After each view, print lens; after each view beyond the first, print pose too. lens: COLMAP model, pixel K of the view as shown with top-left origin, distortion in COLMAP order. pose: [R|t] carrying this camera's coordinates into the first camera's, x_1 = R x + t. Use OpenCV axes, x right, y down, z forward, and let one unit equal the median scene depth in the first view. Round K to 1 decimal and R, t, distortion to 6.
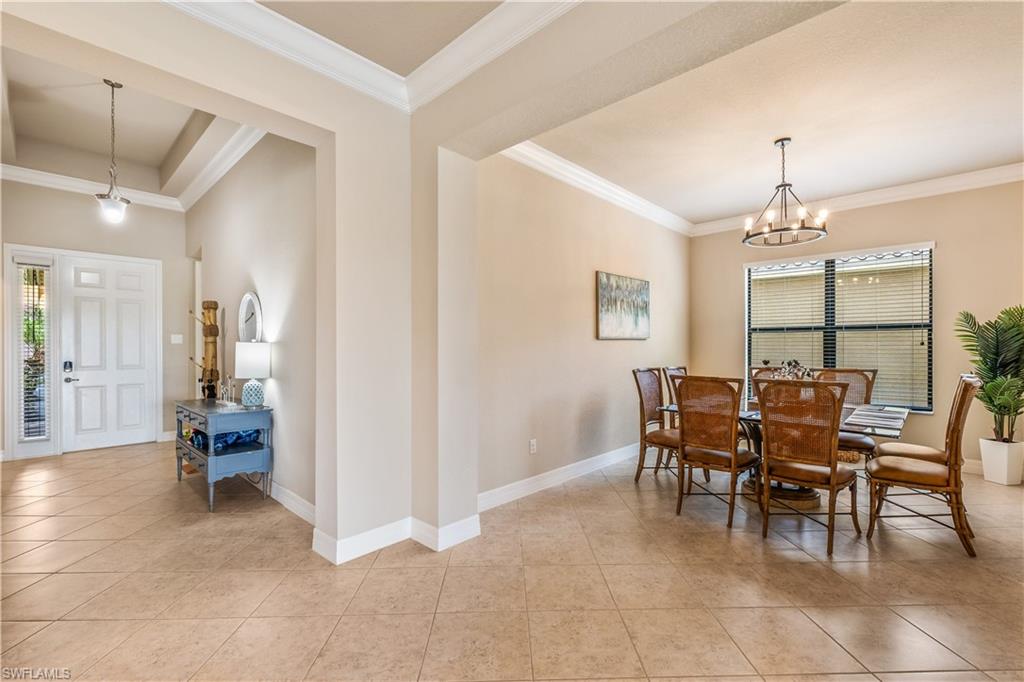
lens RADIAL K [[435.7, 0, 513.8], [0, 435.7, 346.2], [0, 0, 1]] dist [-0.000473, -0.000137]
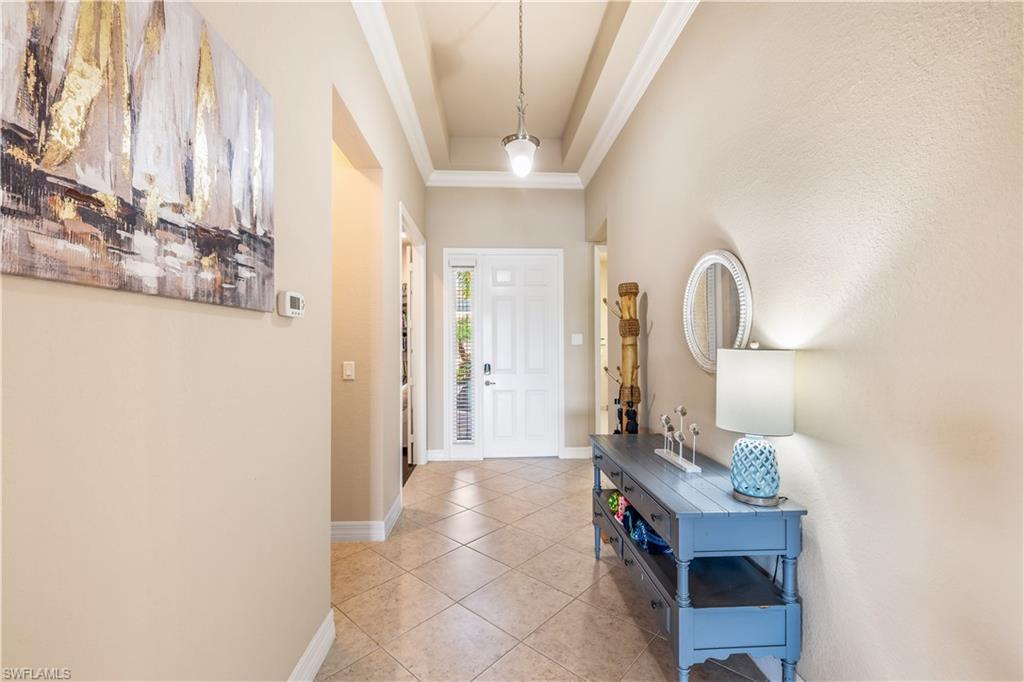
lens RADIAL K [[439.4, 0, 515.8], [0, 439.4, 360.7], [0, 0, 1]] dist [-0.002377, 0.000016]
pose [[0.726240, 0.024831, -0.686992, -0.357092], [0.002400, 0.999250, 0.038655, -0.011141], [0.687437, -0.029722, 0.725636, 0.388630]]
